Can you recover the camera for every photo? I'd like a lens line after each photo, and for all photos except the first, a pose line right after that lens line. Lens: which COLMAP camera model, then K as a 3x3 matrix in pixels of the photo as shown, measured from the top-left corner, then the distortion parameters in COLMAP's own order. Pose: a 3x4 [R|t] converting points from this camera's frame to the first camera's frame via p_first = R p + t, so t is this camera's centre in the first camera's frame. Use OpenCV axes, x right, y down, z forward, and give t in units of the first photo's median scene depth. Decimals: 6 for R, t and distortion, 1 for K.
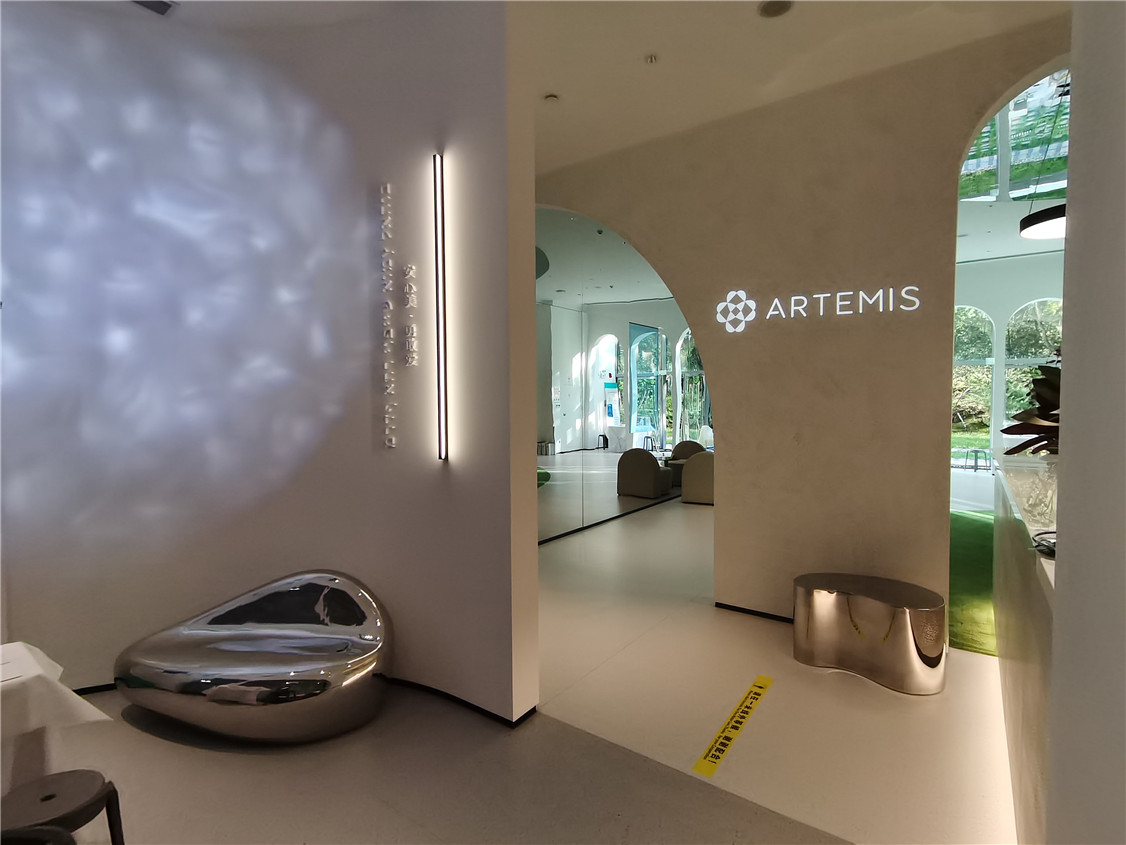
lens RADIAL K [[558.6, 0, 571.1], [0, 558.6, 421.6], [0, 0, 1]] dist [0.000485, -0.000964]
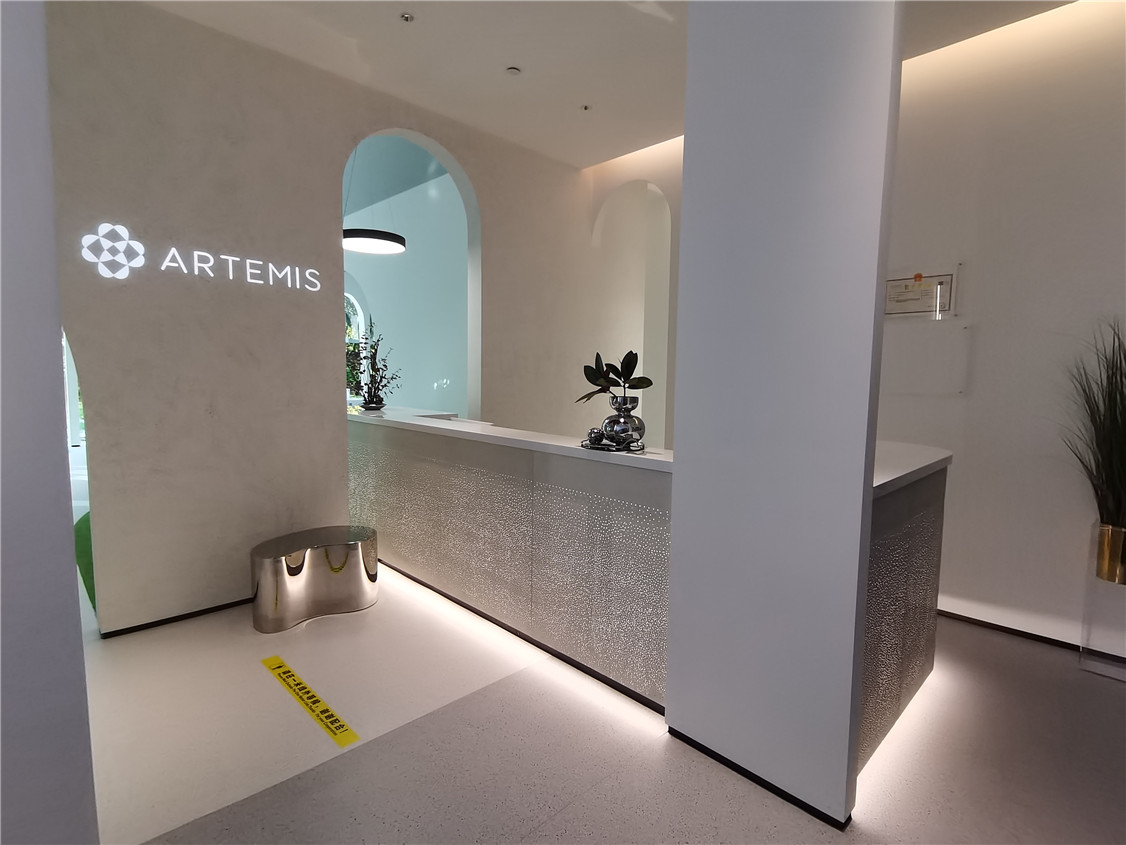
lens RADIAL K [[558.6, 0, 571.3], [0, 558.6, 424.9], [0, 0, 1]] dist [0.000485, -0.000964]
pose [[0.168572, -0.086323, 0.981902, -0.408416], [0.017482, 0.996263, 0.084584, -0.014657], [-0.985534, 0.002907, 0.169451, 0.275613]]
